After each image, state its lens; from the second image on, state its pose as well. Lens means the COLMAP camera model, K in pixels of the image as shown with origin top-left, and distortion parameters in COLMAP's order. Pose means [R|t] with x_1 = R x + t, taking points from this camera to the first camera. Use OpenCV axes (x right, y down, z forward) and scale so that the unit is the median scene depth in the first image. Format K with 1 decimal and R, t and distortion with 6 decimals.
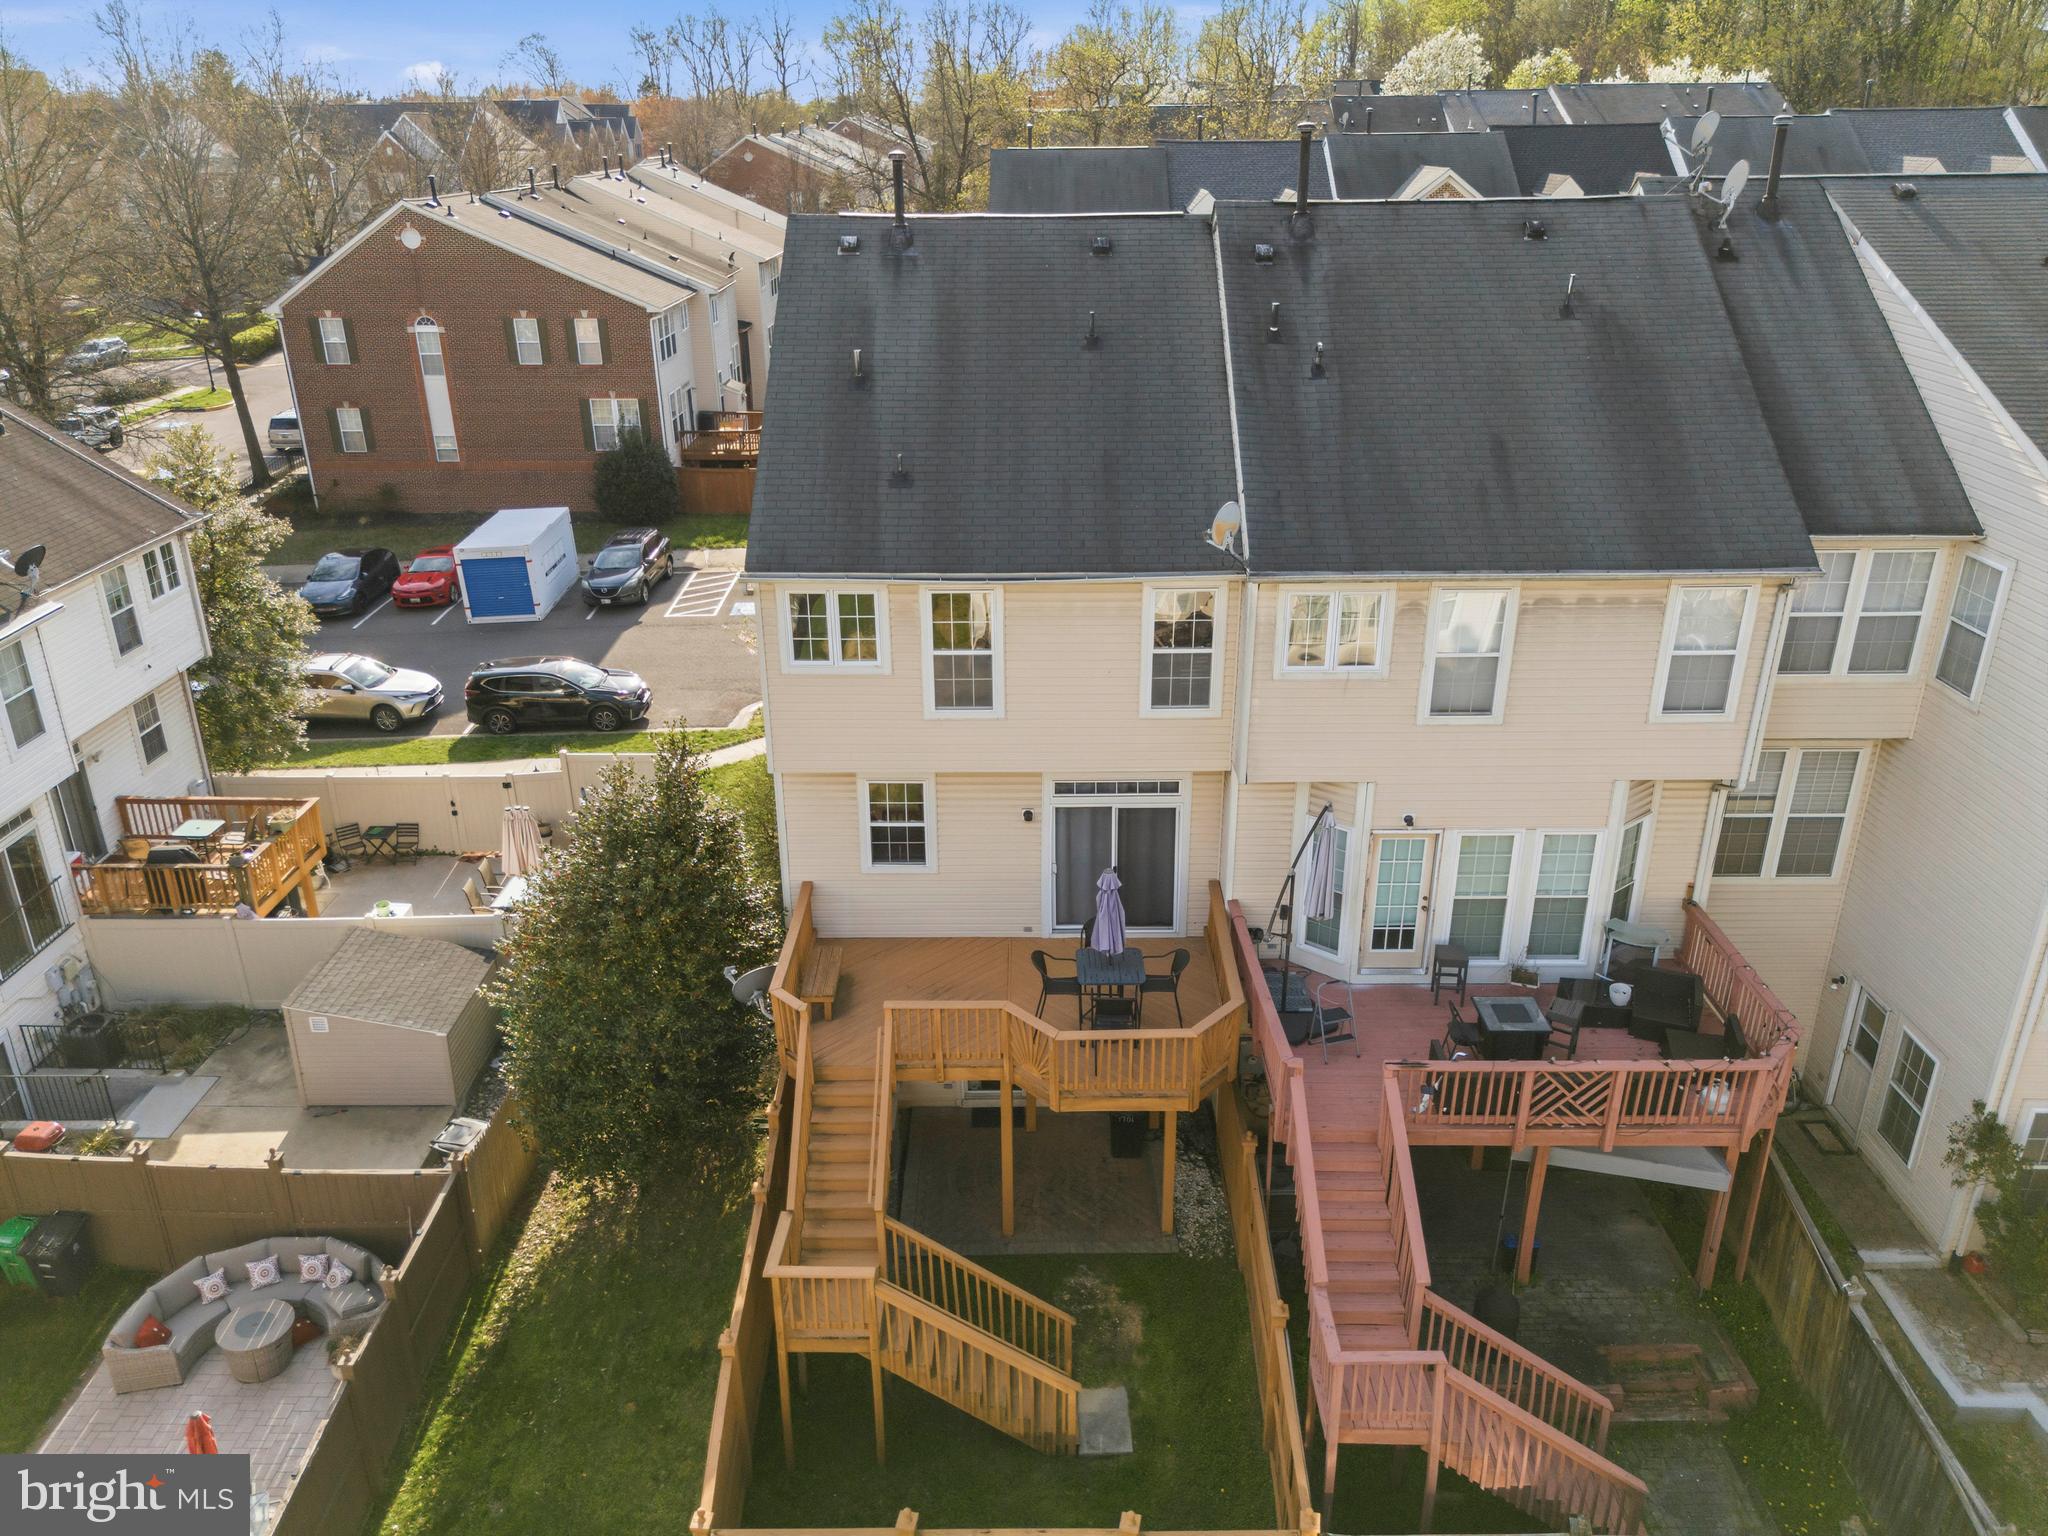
lens RADIAL K [[1500.6, 0, 1024.0], [0, 1500.6, 768.0], [0, 0, 1]] dist [0.083832, -0.086053]
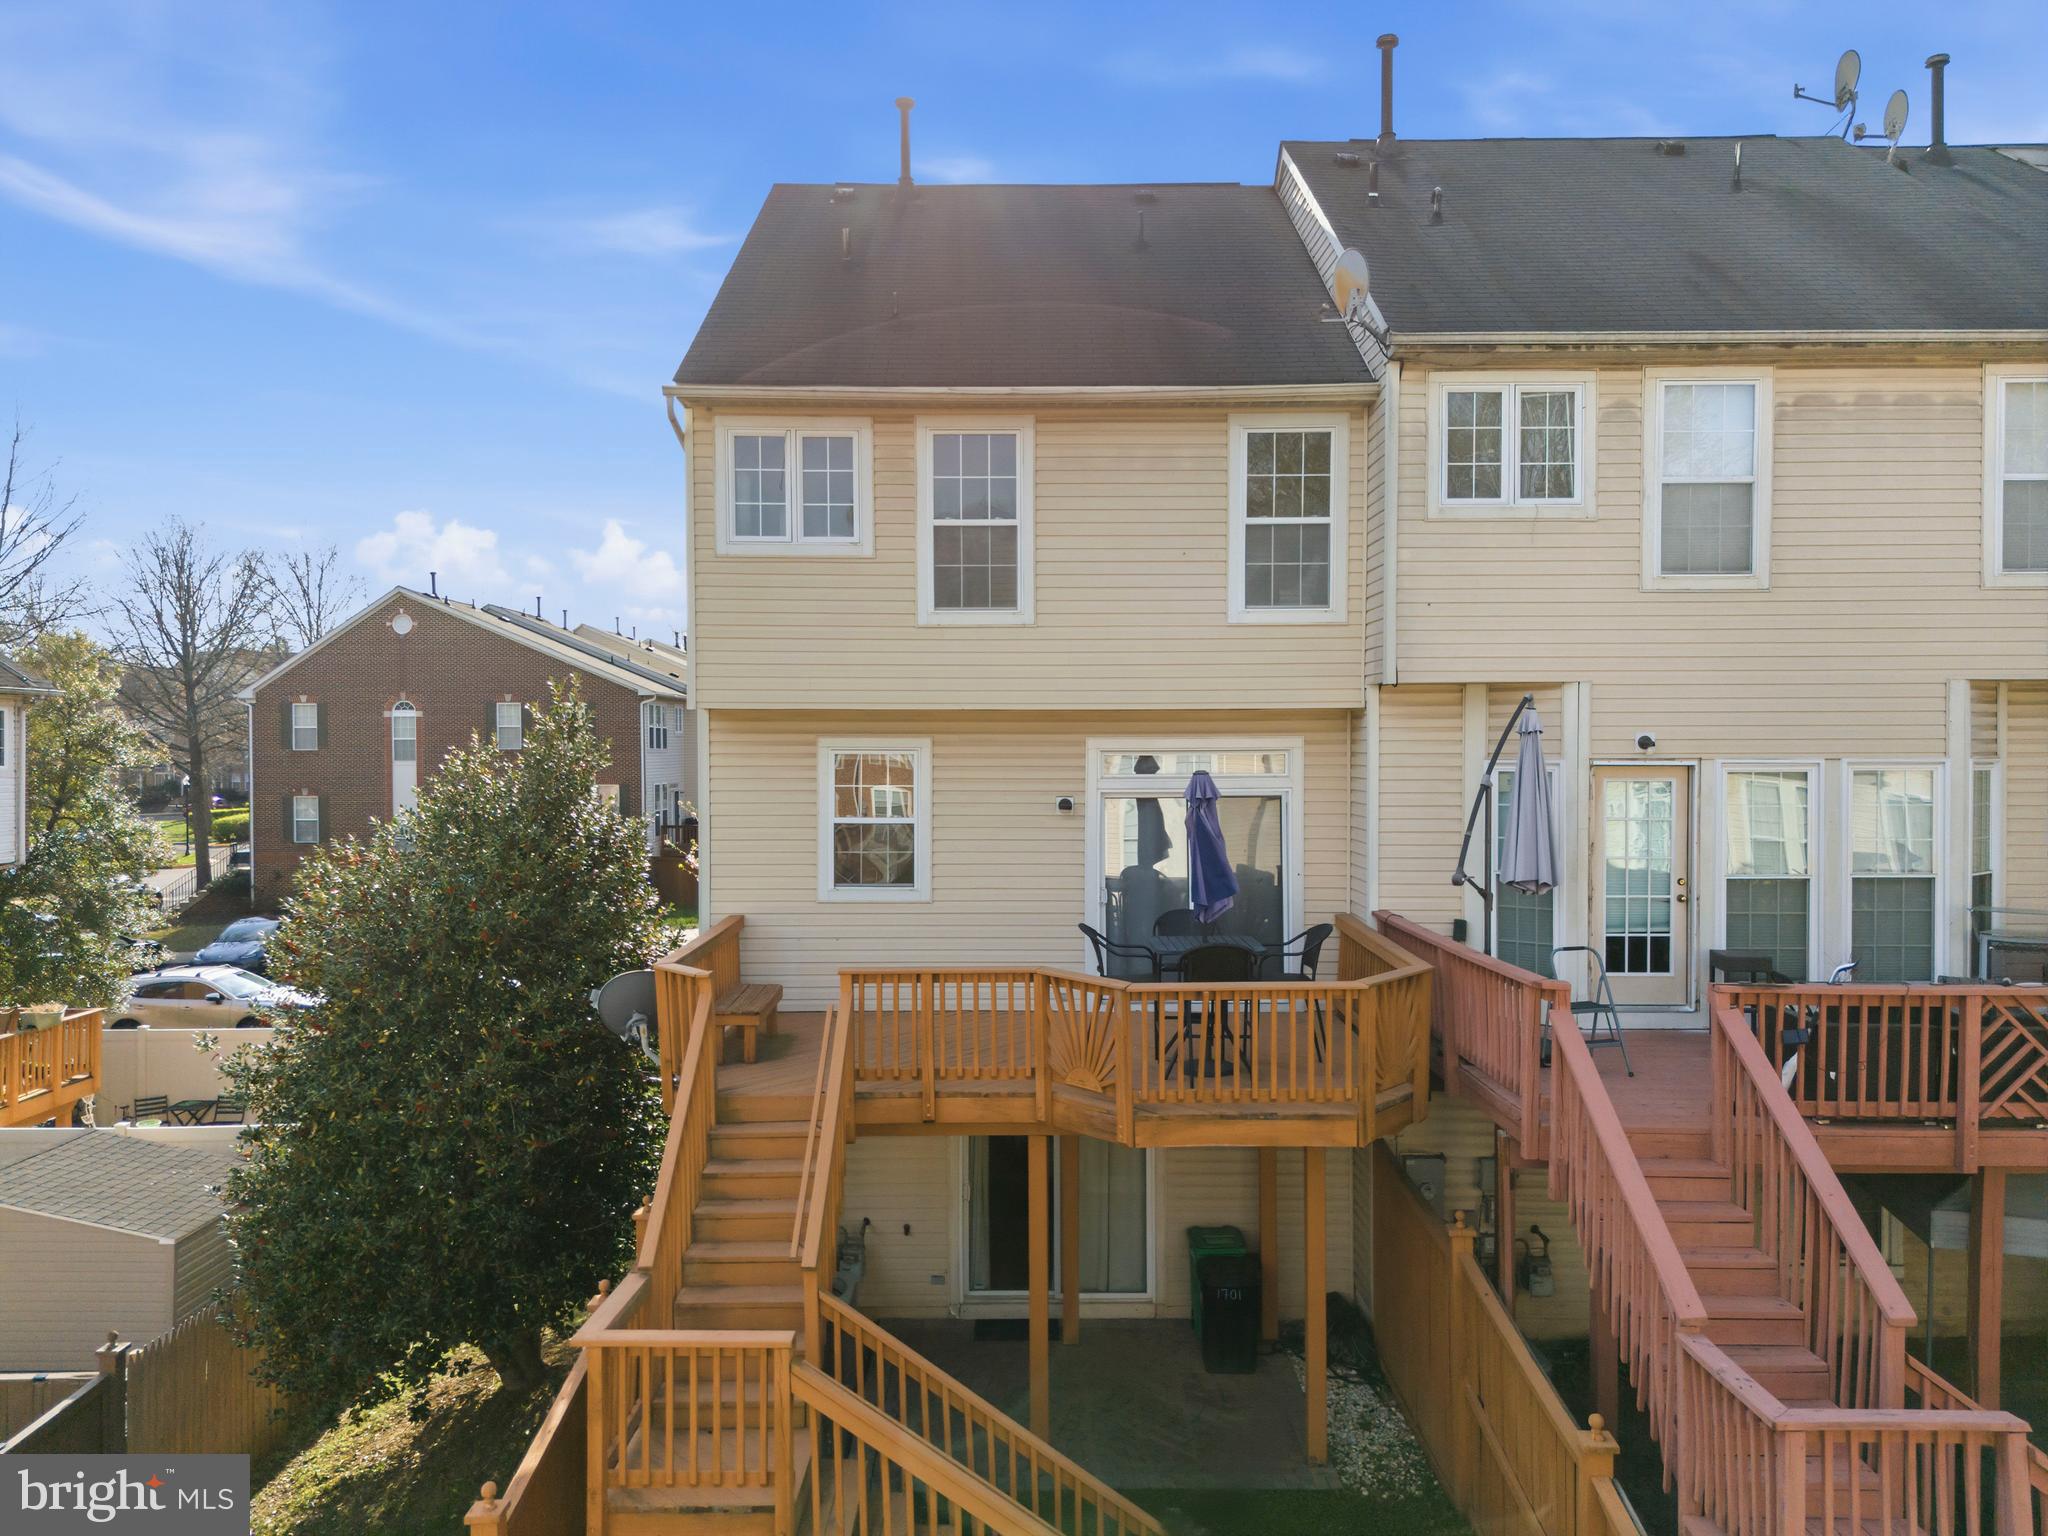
lens RADIAL K [[1500.6, 0, 1024.0], [0, 1500.6, 768.0], [0, 0, 1]] dist [0.083832, -0.086053]
pose [[0.999992, 0.002933, 0.002548, -0.018618], [-0.001759, 0.926513, -0.376259, 0.282597], [-0.003464, 0.376251, 0.926511, 0.370415]]
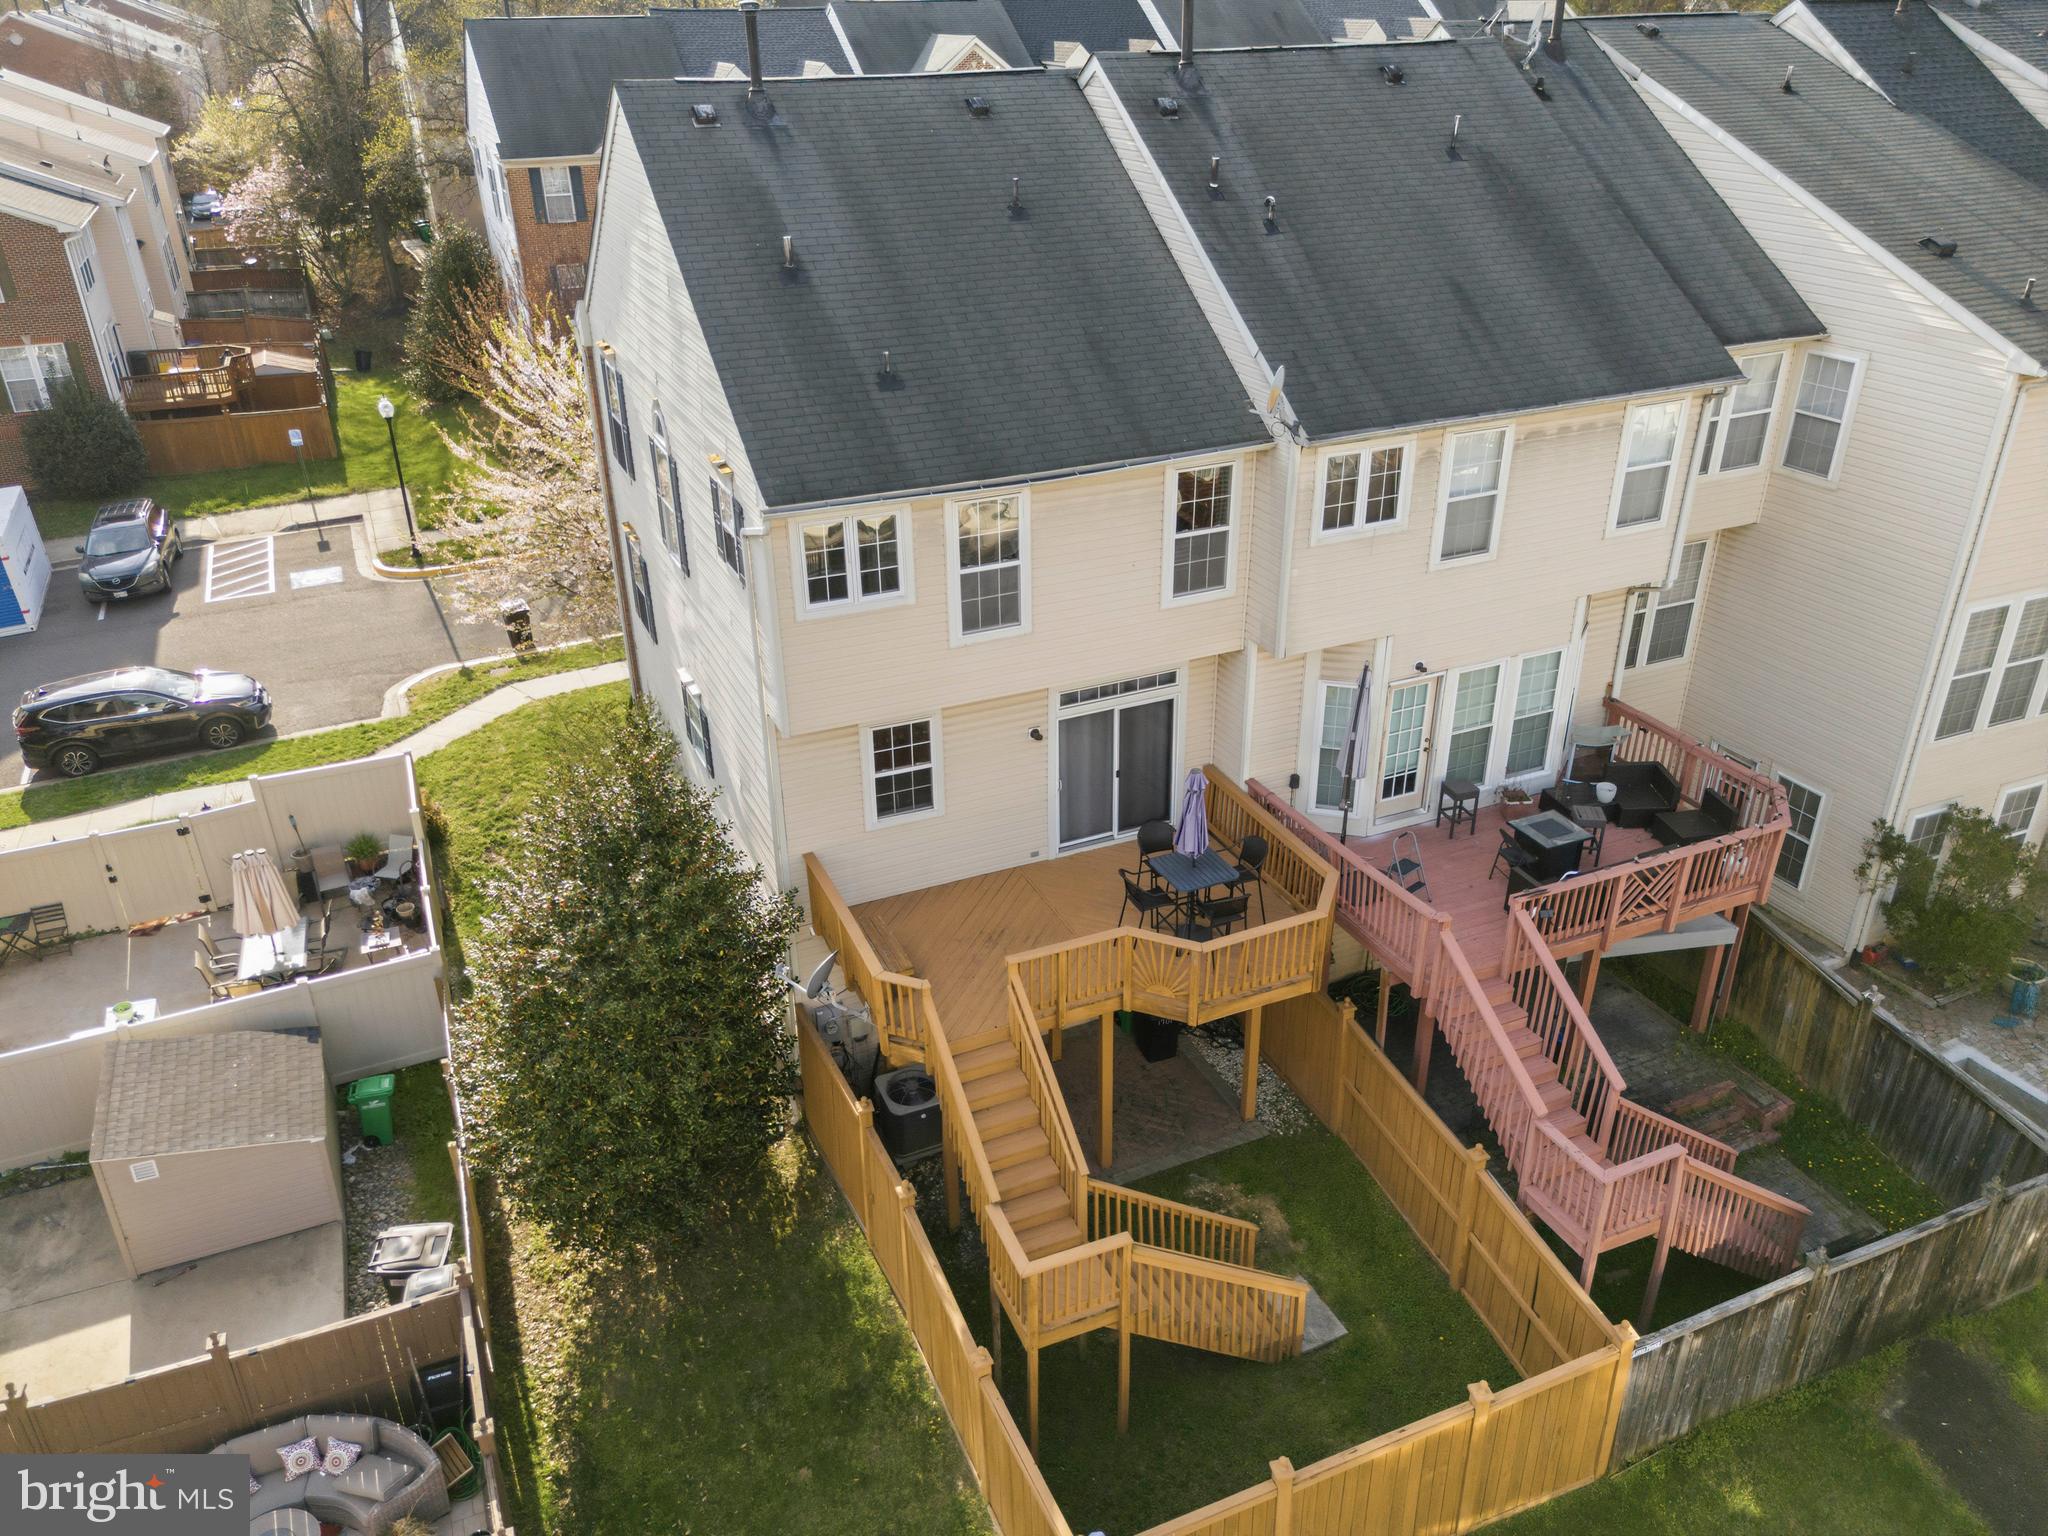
lens RADIAL K [[1500.6, 0, 1024.0], [0, 1500.6, 768.0], [0, 0, 1]] dist [0.083832, -0.086053]
pose [[0.913945, -0.190979, 0.358093, -0.354163], [0.167628, 0.981216, 0.095474, -0.039308], [-0.369601, -0.027232, 0.928792, 0.138966]]
